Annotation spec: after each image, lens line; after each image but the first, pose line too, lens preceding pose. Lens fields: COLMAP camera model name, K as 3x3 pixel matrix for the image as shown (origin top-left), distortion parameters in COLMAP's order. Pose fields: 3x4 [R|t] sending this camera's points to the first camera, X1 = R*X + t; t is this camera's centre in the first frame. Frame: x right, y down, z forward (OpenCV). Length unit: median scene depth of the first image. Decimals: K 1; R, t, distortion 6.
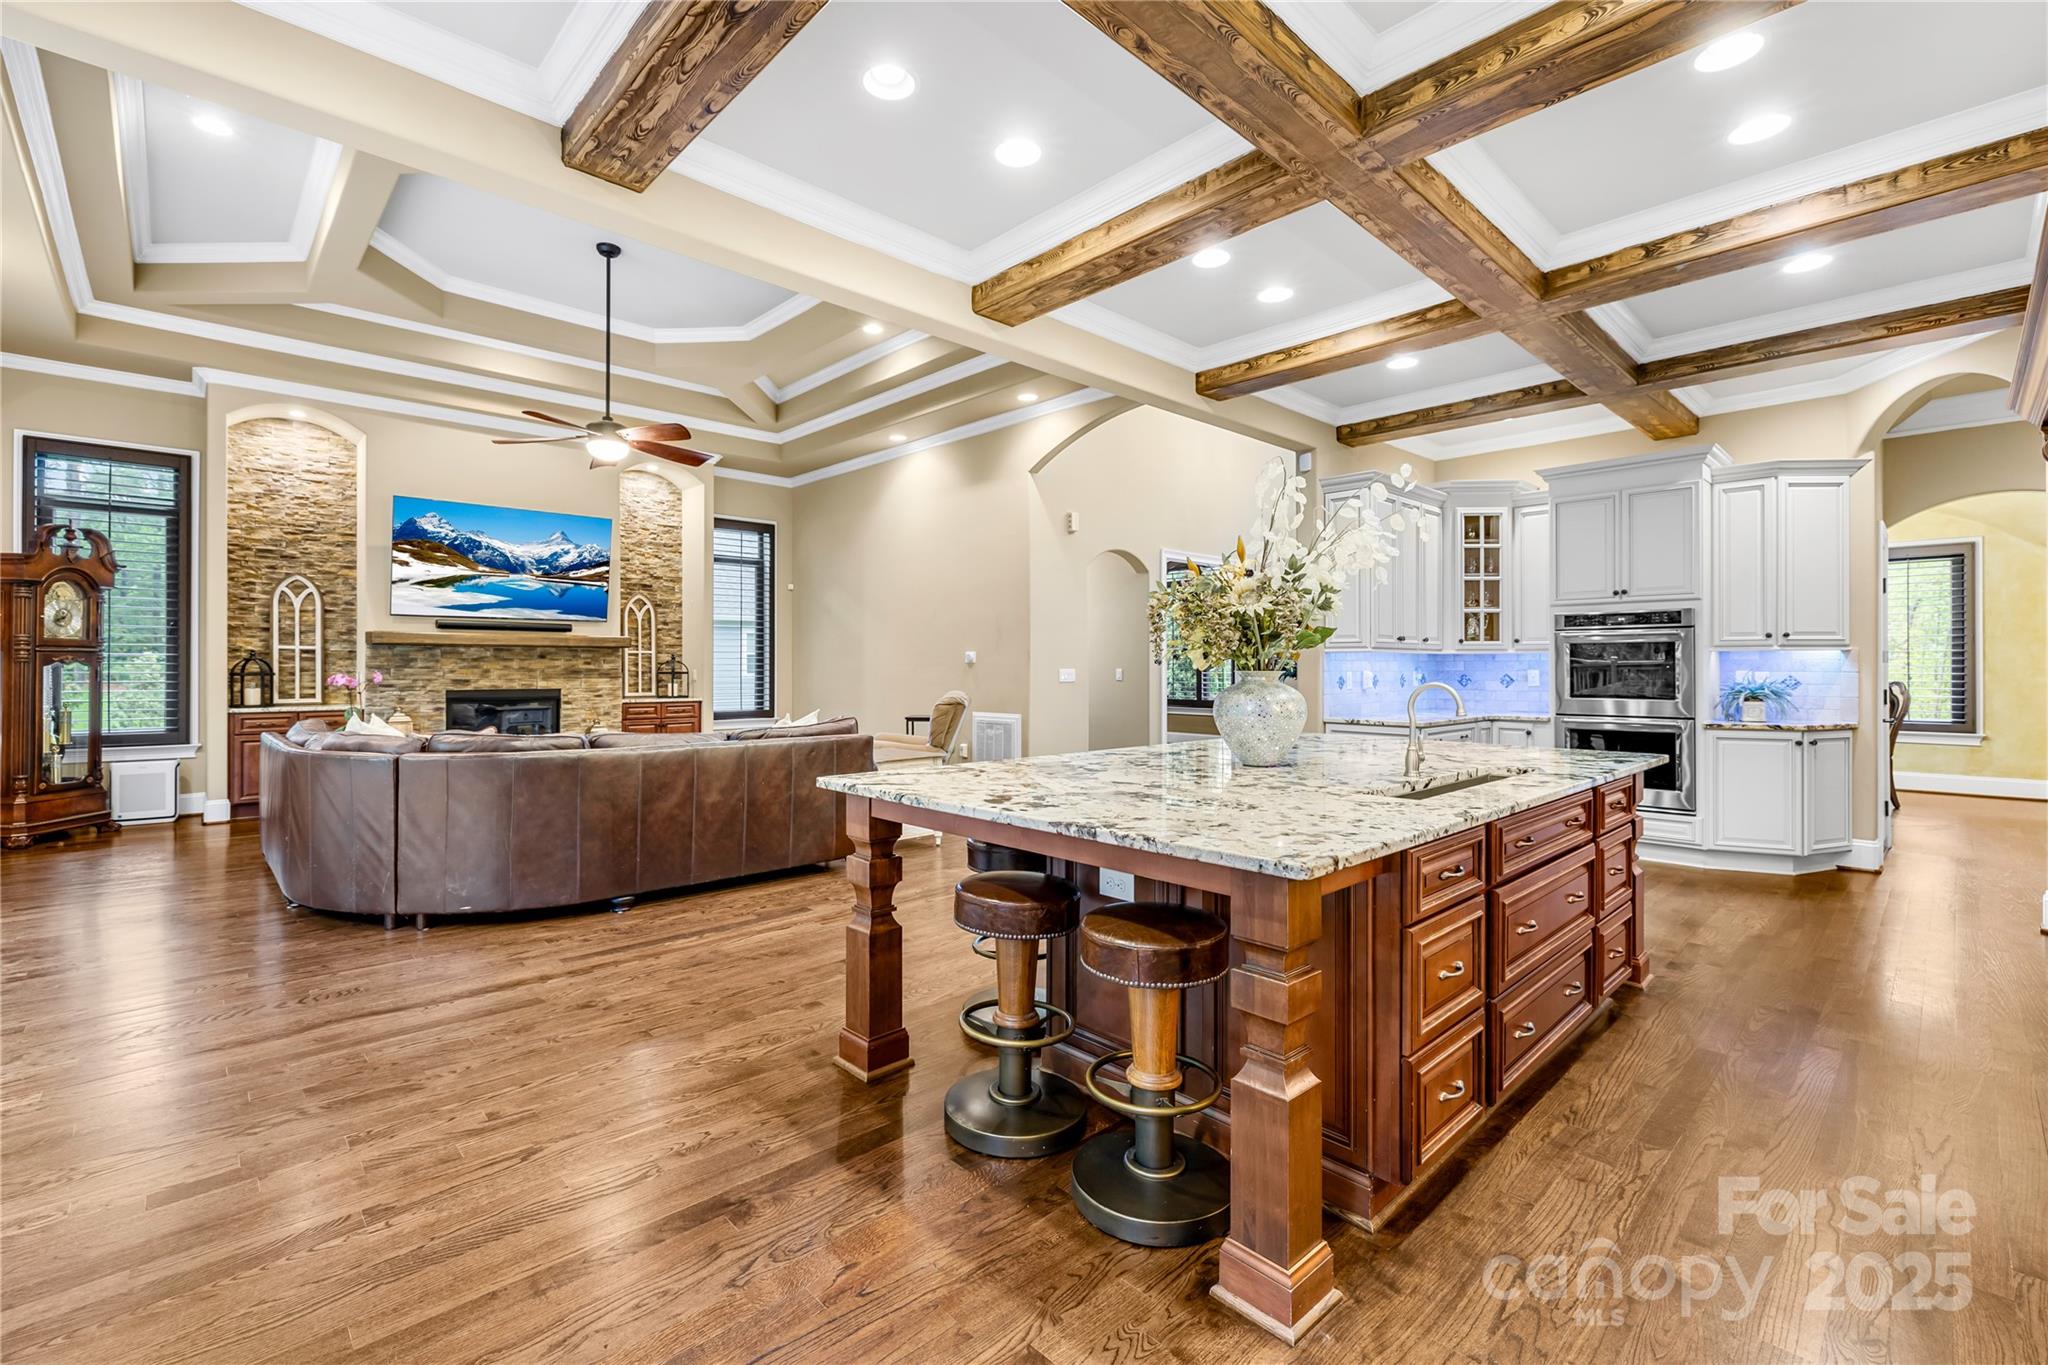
lens RADIAL K [[881.1, 0, 1041.7], [0, 881.1, 662.7], [0, 0, 1]] dist [-0.005066, 0.002594]
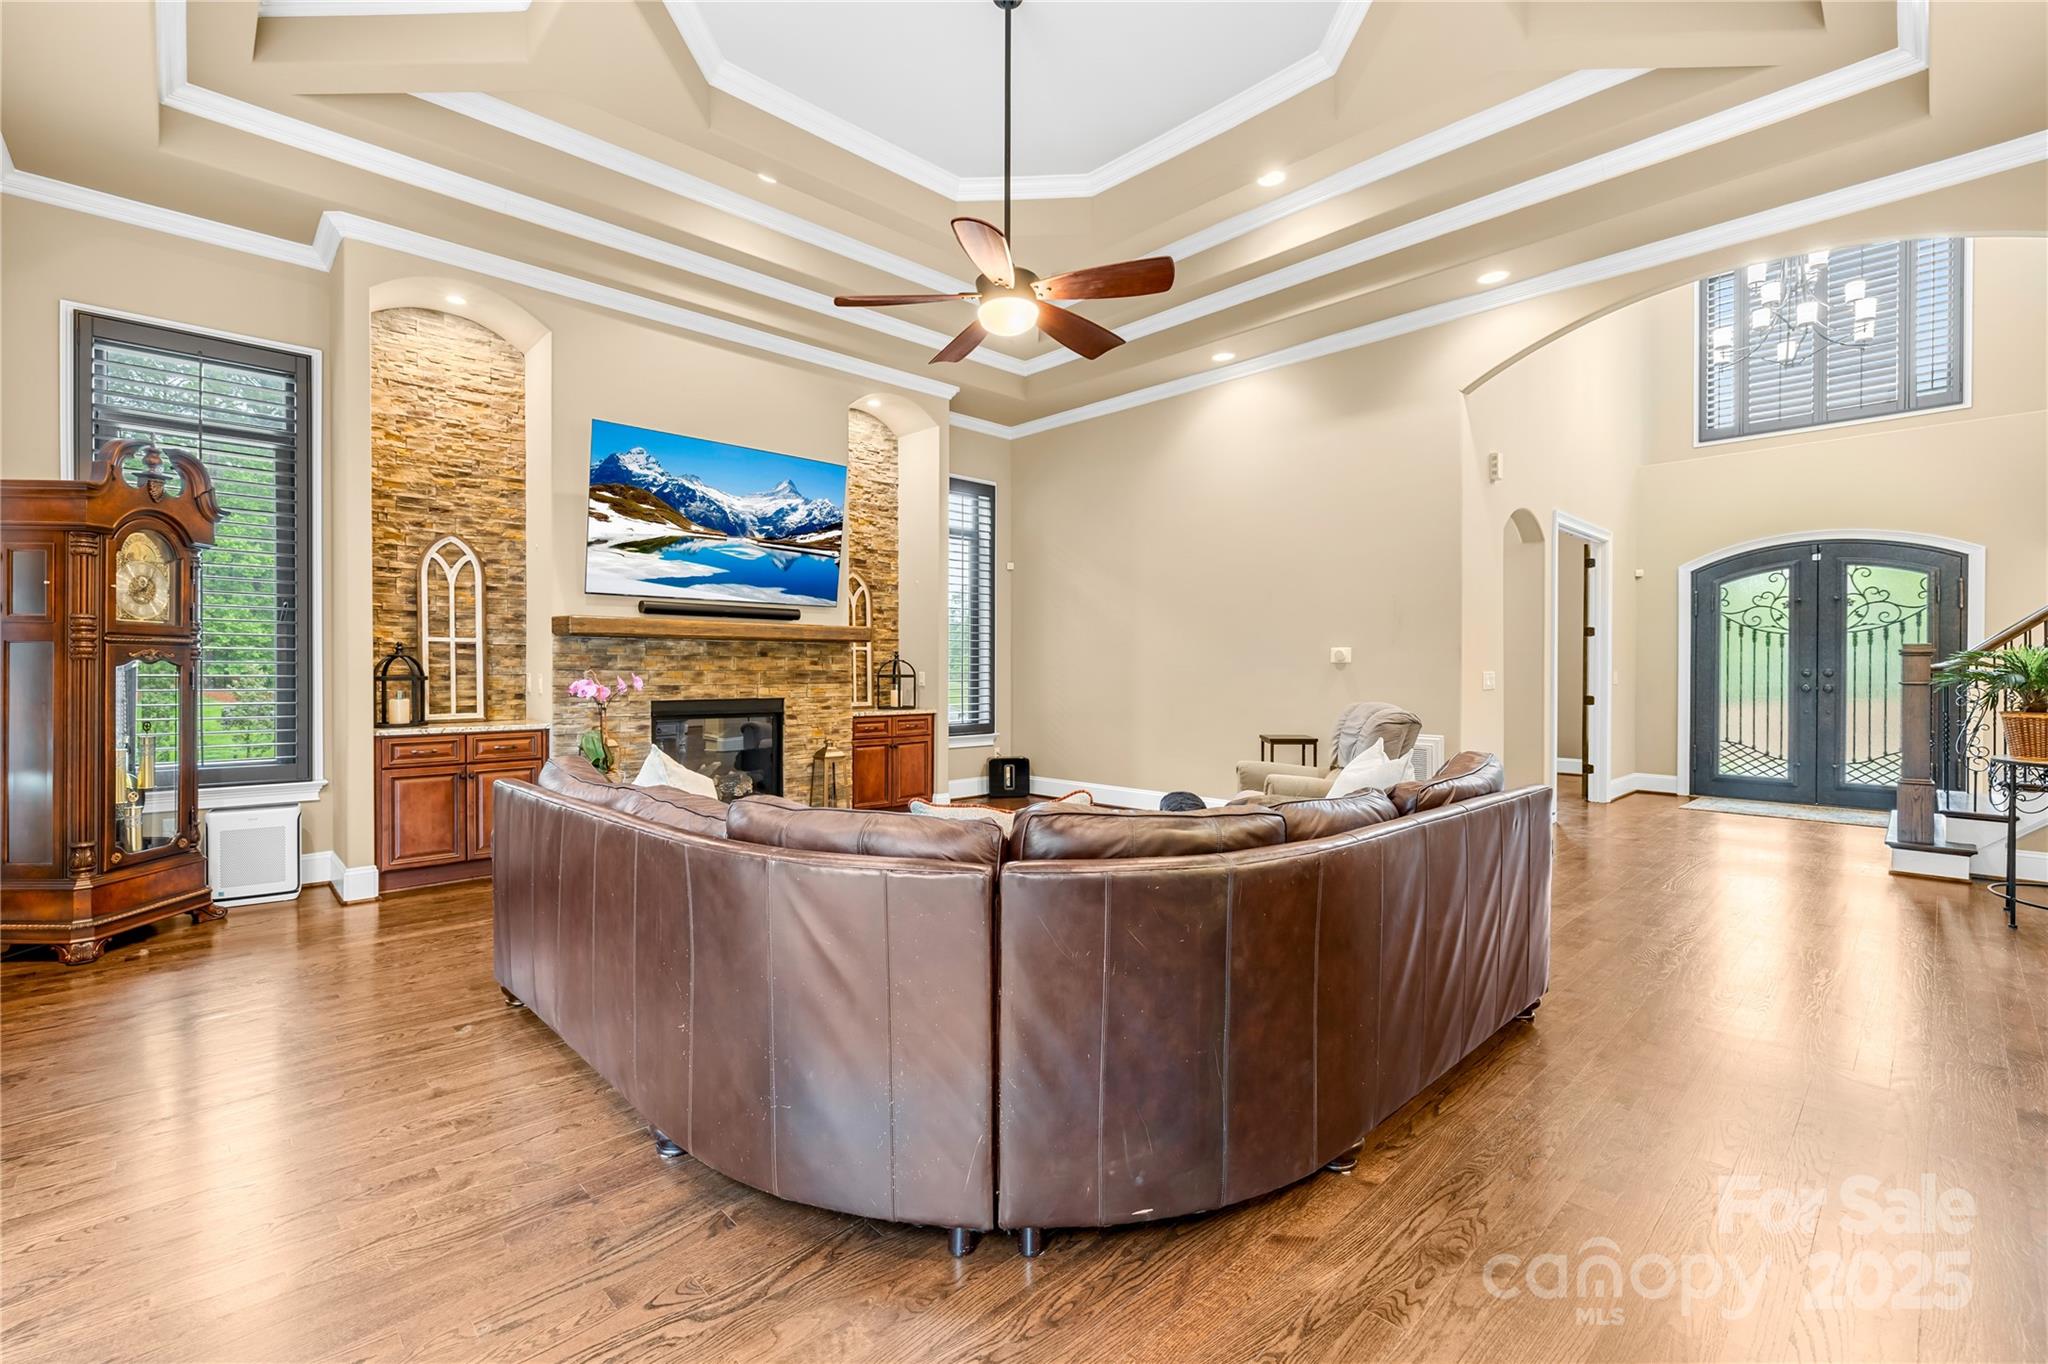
lens RADIAL K [[881.1, 0, 1010.0], [0, 881.1, 672.7], [0, 0, 1]] dist [-0.005066, 0.002594]
pose [[0.999766, 0.001218, -0.021619, -0.388767], [-0.000993, 0.999945, 0.010414, 0.001148], [0.021631, -0.010390, 0.999712, 0.311065]]
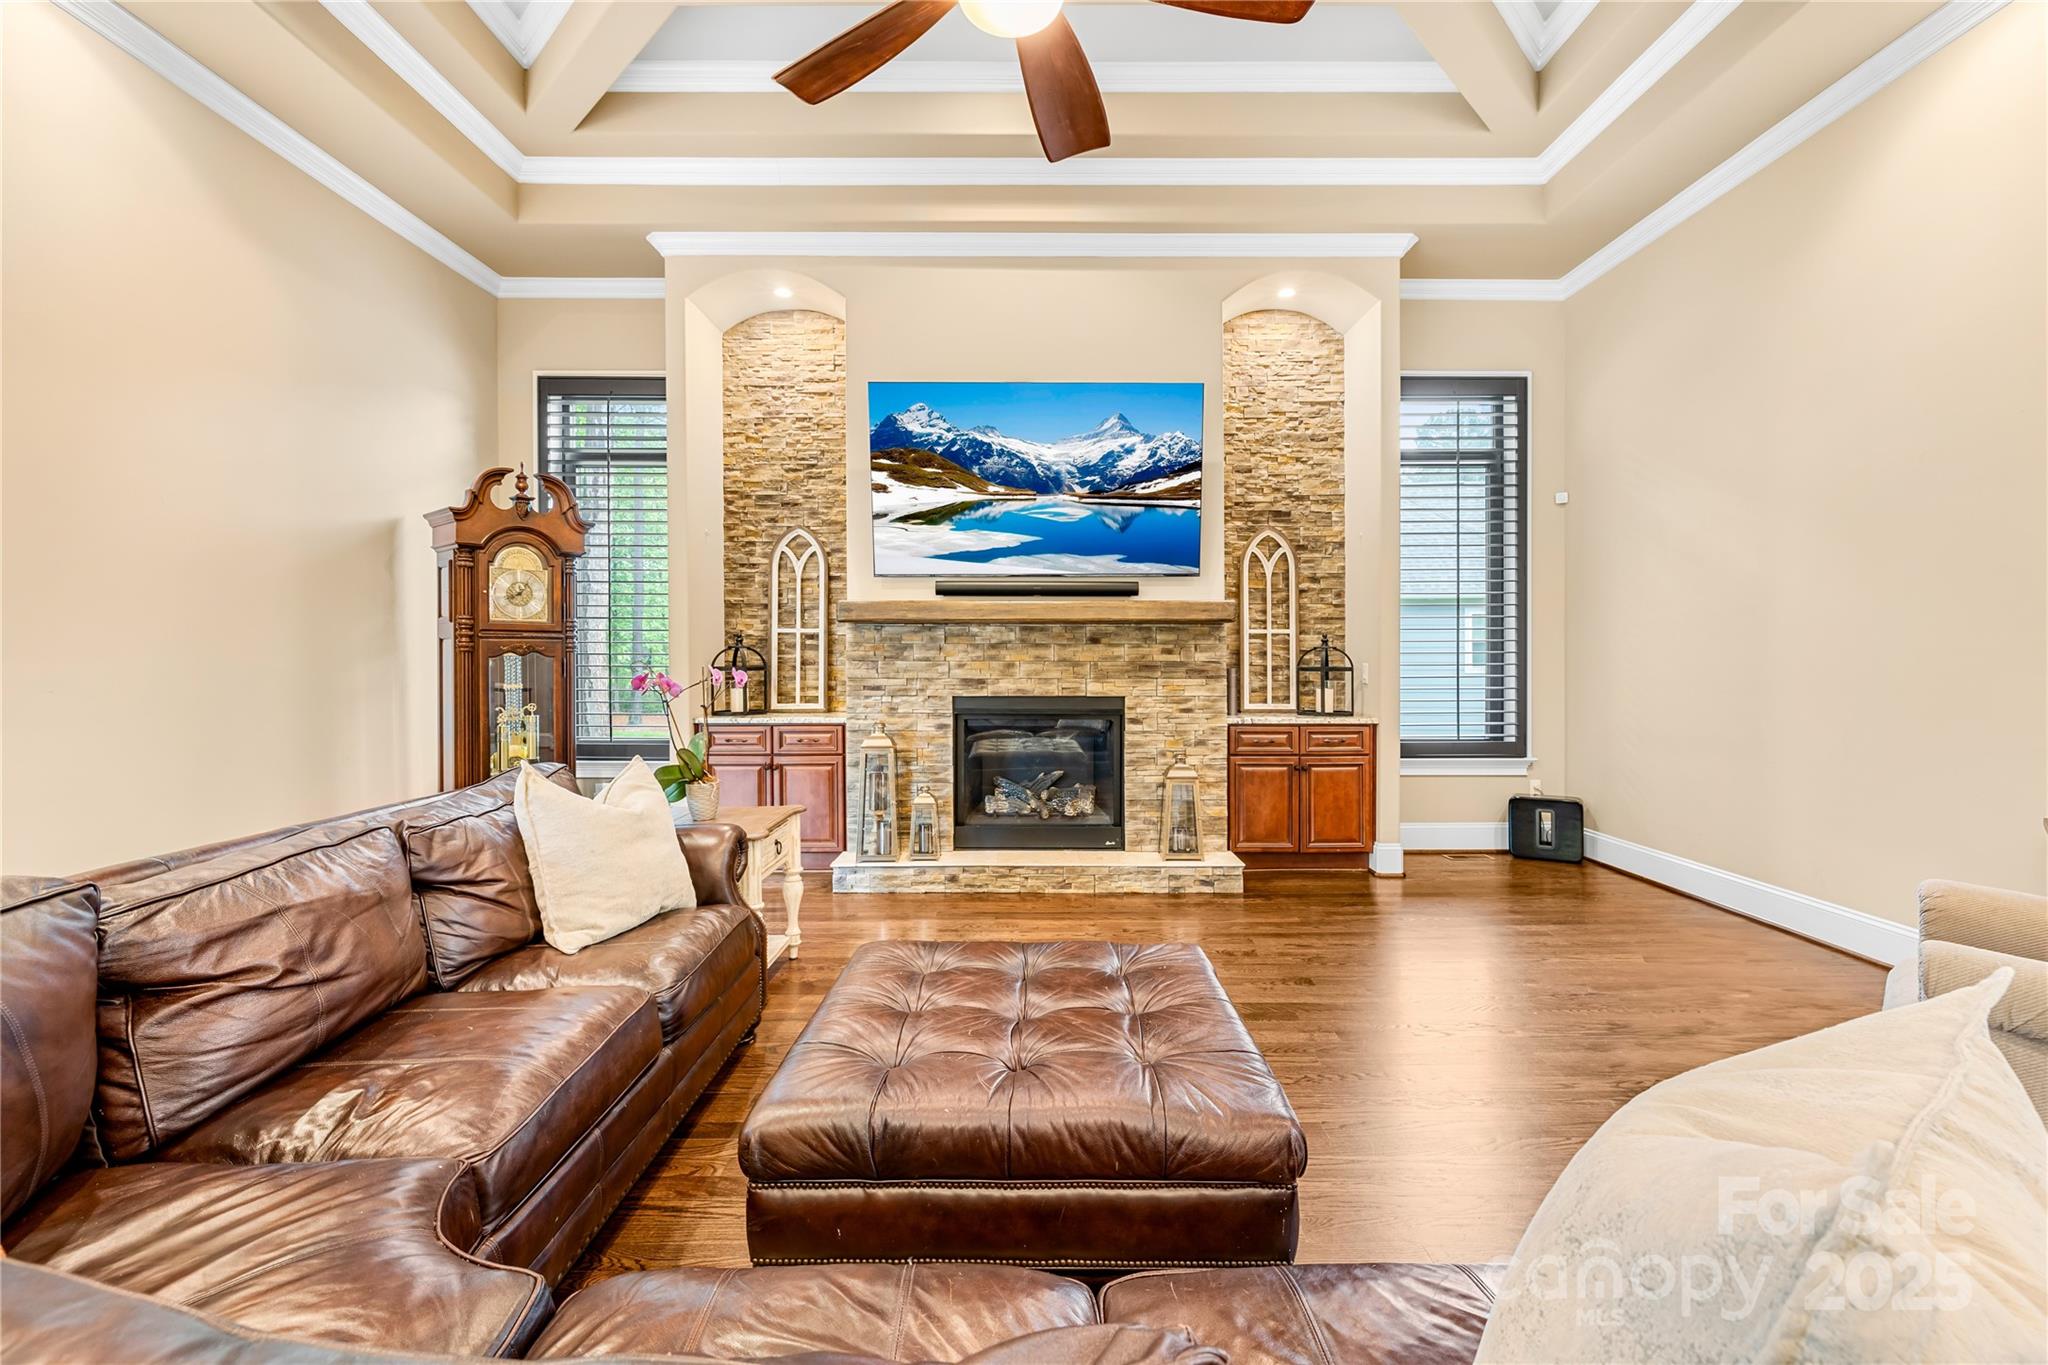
lens RADIAL K [[881.1, 0, 1036.7], [0, 881.1, 670.0], [0, 0, 1]] dist [-0.005066, 0.002594]
pose [[0.714552, 0.002663, -0.699578, -0.214939], [0.005050, 0.999947, 0.008965, 0.008588], [0.699564, -0.009939, 0.714500, 0.627808]]
